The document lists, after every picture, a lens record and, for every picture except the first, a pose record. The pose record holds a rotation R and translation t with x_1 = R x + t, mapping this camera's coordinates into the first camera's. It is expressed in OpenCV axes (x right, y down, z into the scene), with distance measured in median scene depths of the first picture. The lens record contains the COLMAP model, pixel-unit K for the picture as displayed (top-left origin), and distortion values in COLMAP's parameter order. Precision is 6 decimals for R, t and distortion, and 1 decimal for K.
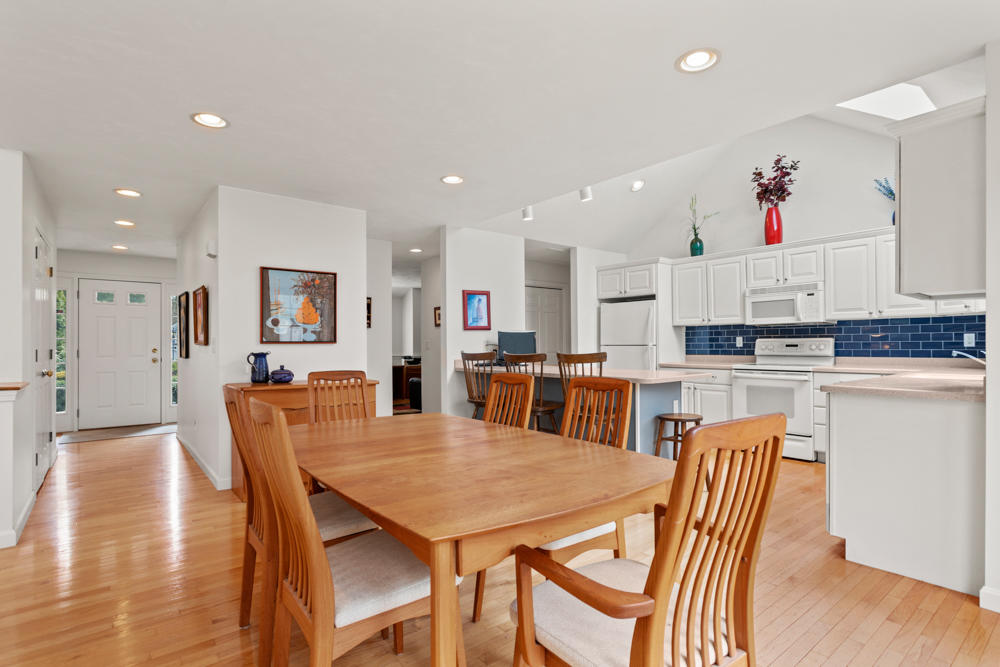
lens RADIAL K [[494.3, 0, 503.3], [0, 494.3, 343.3], [0, 0, 1]] dist [-0.011689, 0.002920]
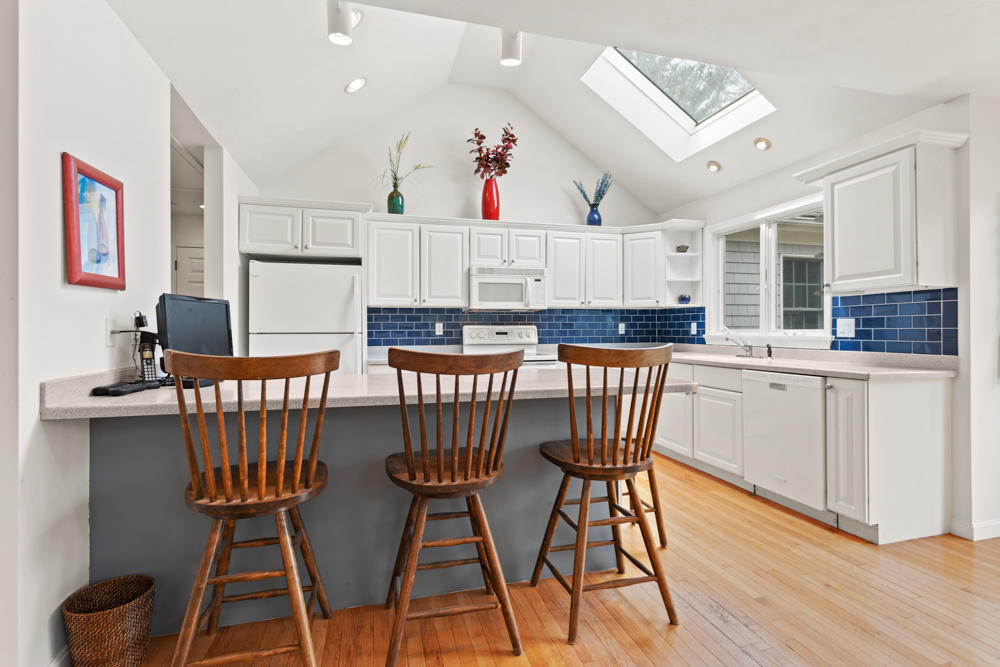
lens RADIAL K [[485.6, 0, 501.8], [0, 485.6, 323.5], [0, 0, 1]] dist [0.001699, -0.000760]
pose [[0.390556, 0.018843, 0.920386, -0.255451], [-0.001989, 0.999805, -0.019625, 0.004136], [-0.920577, 0.005834, 0.390517, 0.636663]]
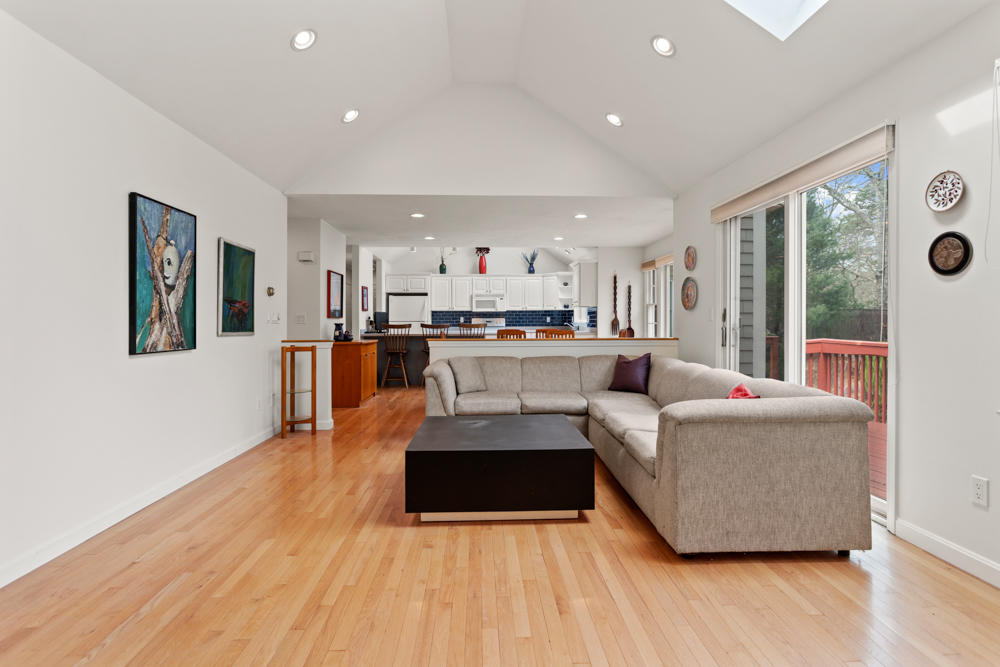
lens RADIAL K [[494.3, 0, 501.1], [0, 494.3, 324.4], [0, 0, 1]] dist [-0.011689, 0.002920]
pose [[0.583839, 0.001191, 0.811869, -1.117972], [-0.002866, 0.999996, 0.000595, 0.015183], [-0.811864, -0.002674, 0.583840, -0.296430]]
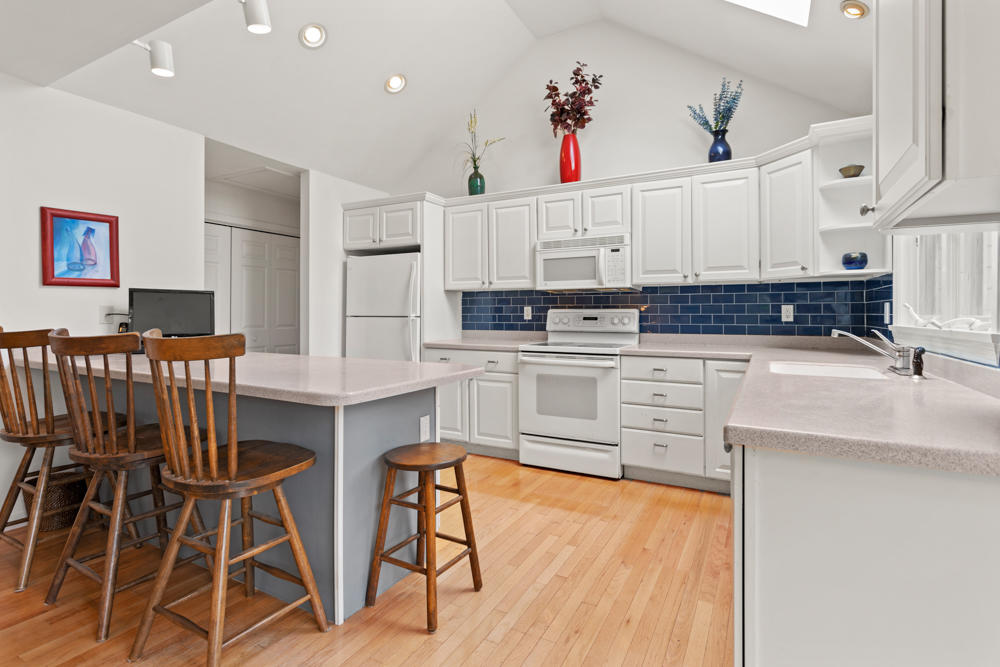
lens RADIAL K [[485.6, 0, 500.4], [0, 485.6, 312.1], [0, 0, 1]] dist [0.001699, -0.000760]
pose [[0.922756, 0.009784, 0.385260, 0.165730], [-0.008605, 0.999952, -0.004785, -0.000487], [-0.385288, 0.001101, 0.922796, 0.355456]]
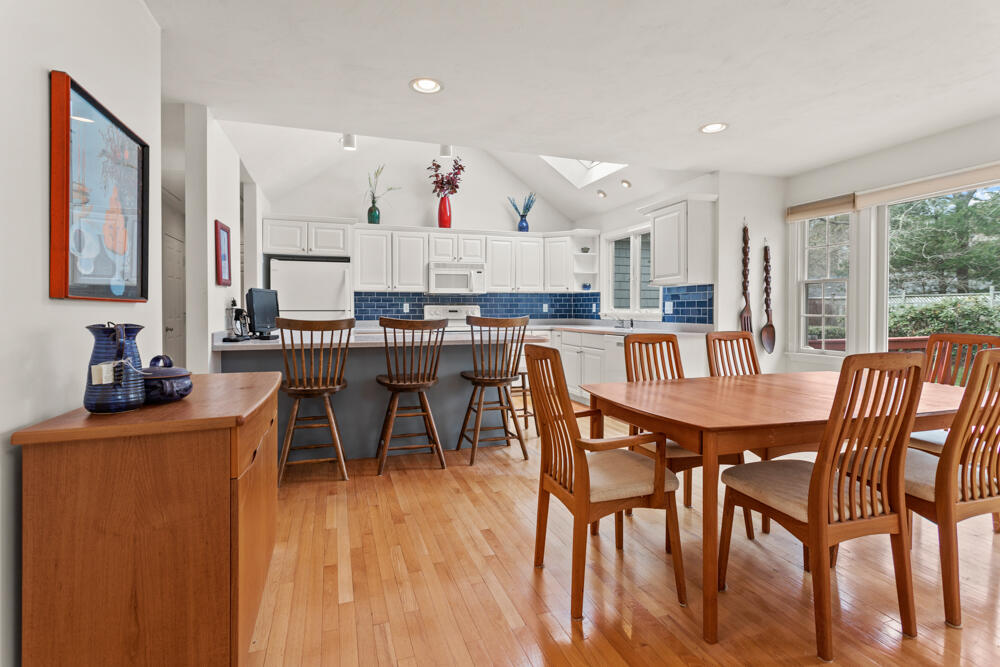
lens RADIAL K [[485.6, 0, 503.1], [0, 485.6, 314.7], [0, 0, 1]] dist [0.001699, -0.000760]
pose [[0.332163, -0.003654, 0.943215, -0.533927], [-0.003818, 0.999979, 0.005219, 0.006683], [-0.943214, -0.005335, 0.332142, 0.465742]]
